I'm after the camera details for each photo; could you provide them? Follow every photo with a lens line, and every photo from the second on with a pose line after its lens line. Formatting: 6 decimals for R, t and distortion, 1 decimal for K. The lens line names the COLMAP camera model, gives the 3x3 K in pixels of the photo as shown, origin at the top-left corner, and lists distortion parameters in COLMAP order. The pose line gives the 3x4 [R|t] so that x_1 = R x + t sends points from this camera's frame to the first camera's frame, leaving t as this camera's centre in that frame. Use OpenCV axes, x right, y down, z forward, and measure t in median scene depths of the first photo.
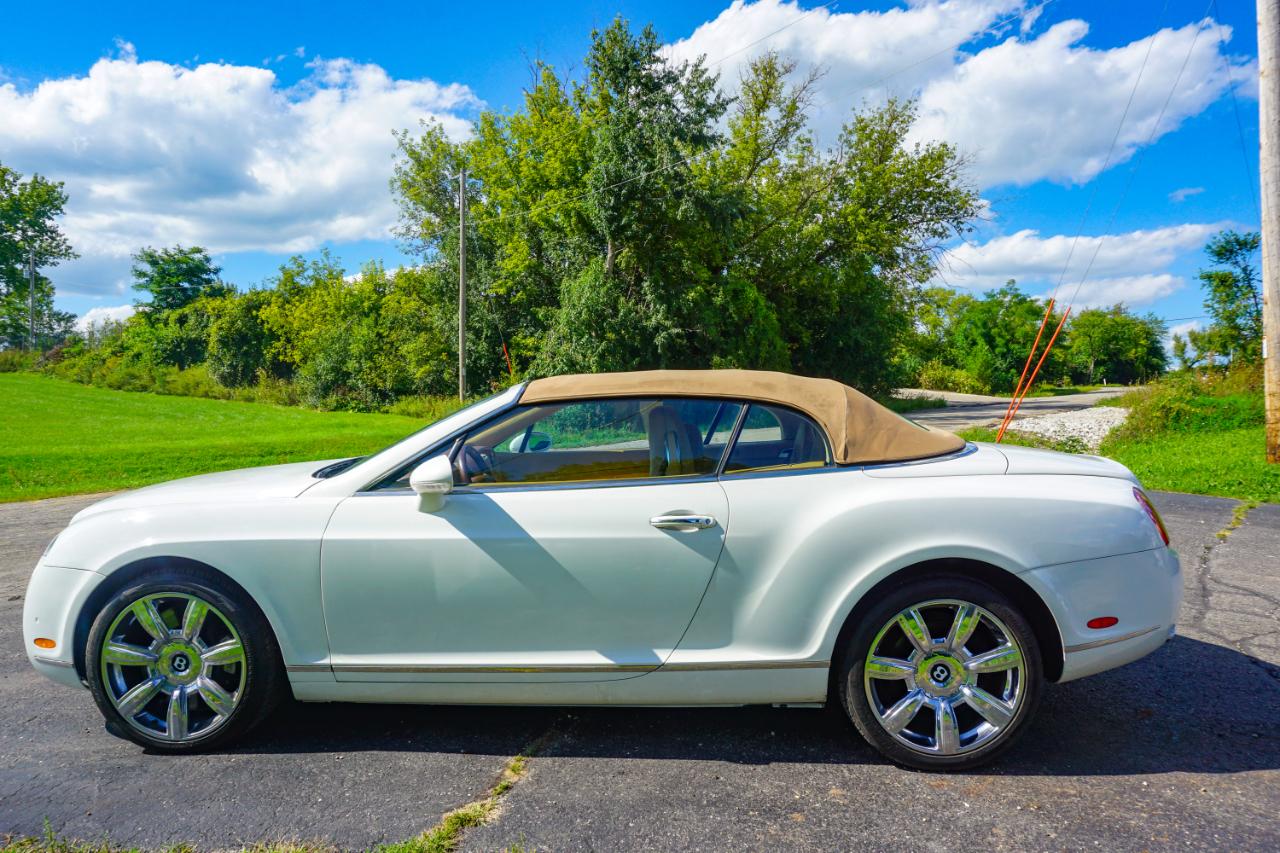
lens RADIAL K [[838.3, 0, 628.0], [0, 838.3, 427.0], [0, 0, 1]] dist [-0.046205, 0.031512]
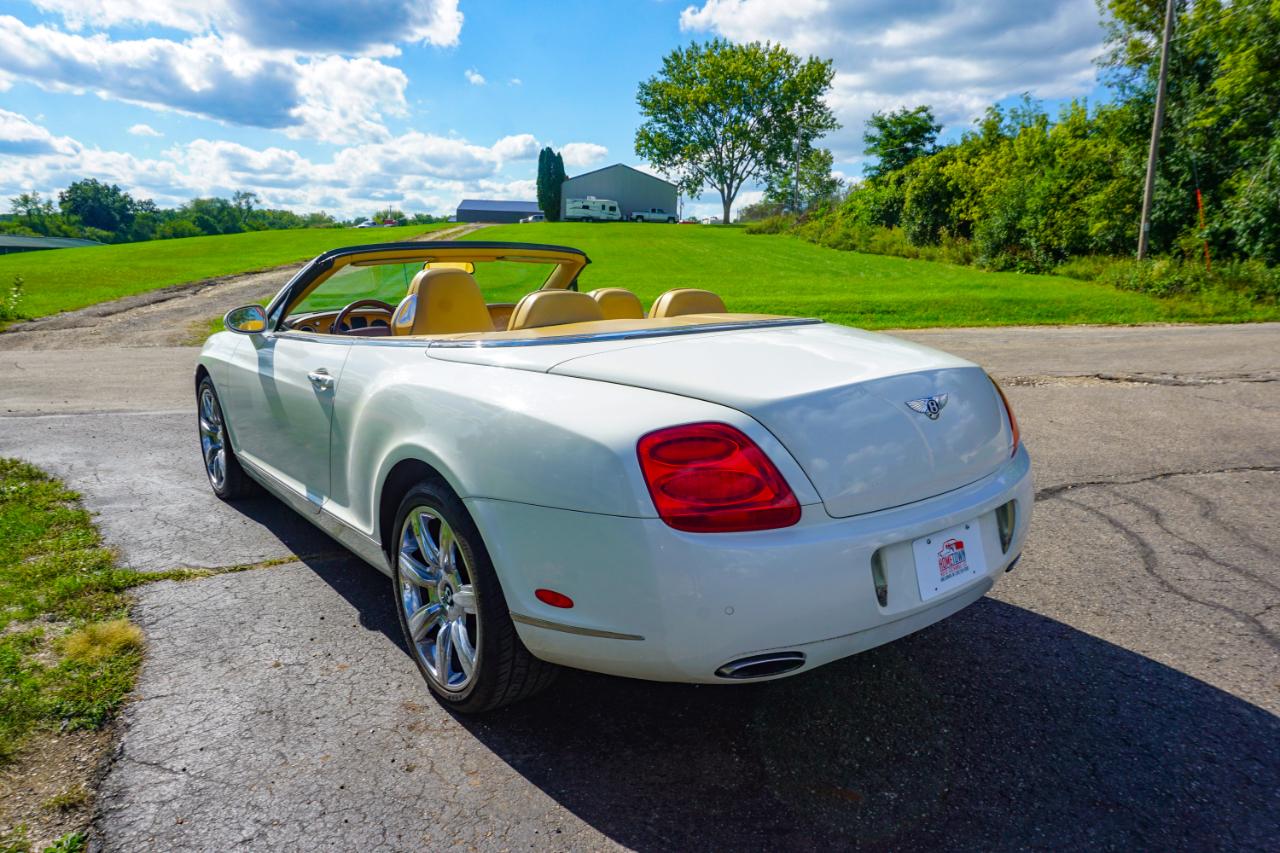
lens RADIAL K [[833.1, 0, 645.5], [0, 833.1, 425.6], [0, 0, 1]] dist [-0.031501, 0.026591]
pose [[0.672725, 0.149504, -0.724630, 0.178697], [-0.027038, 0.983686, 0.177851, -0.005740], [0.739398, -0.100053, 0.665793, 0.094813]]
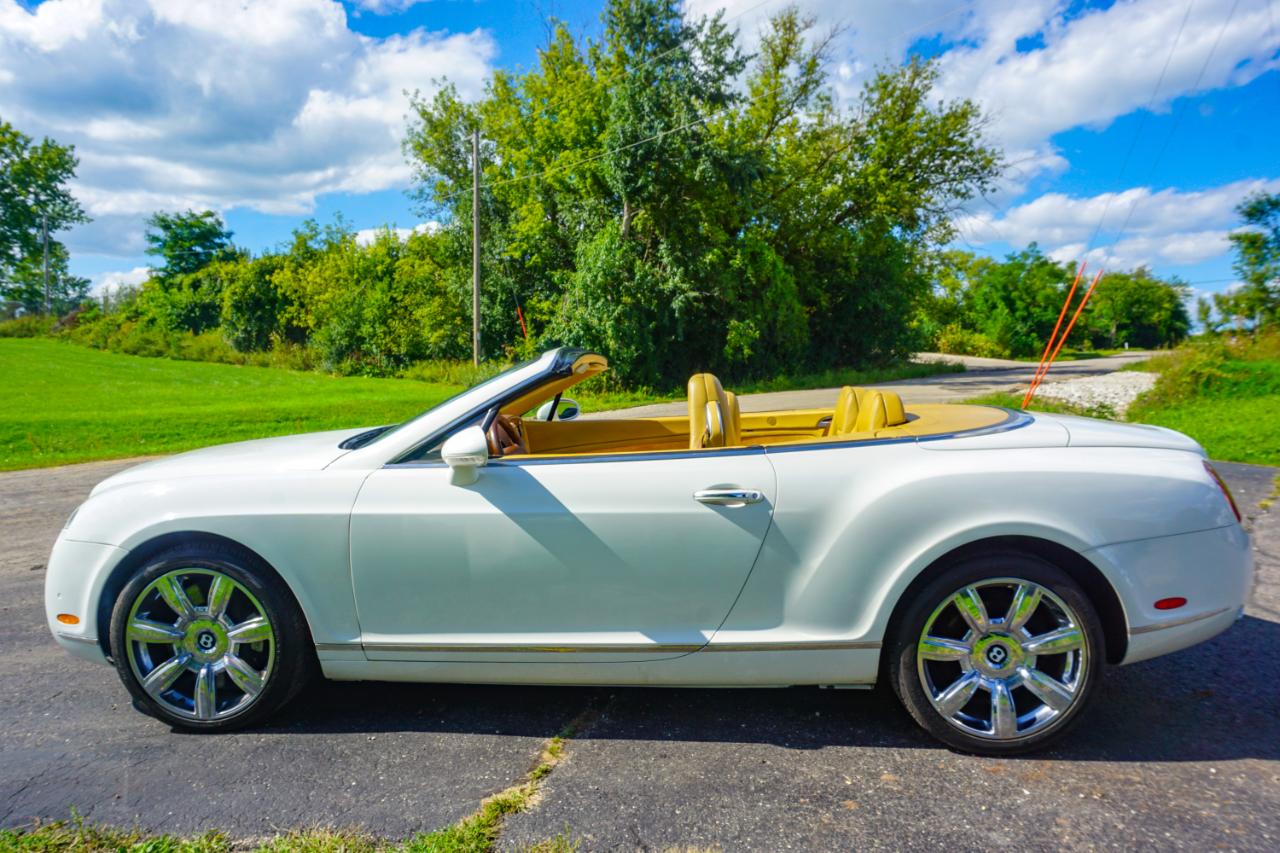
lens RADIAL K [[840.7, 0, 630.4], [0, 840.7, 427.0], [0, 0, 1]] dist [-0.045214, 0.027931]
pose [[0.999900, 0.000206, -0.014154, -0.001770], [0.000393, 0.999106, 0.042280, -0.000330], [0.014150, -0.042281, 0.999006, 0.002616]]
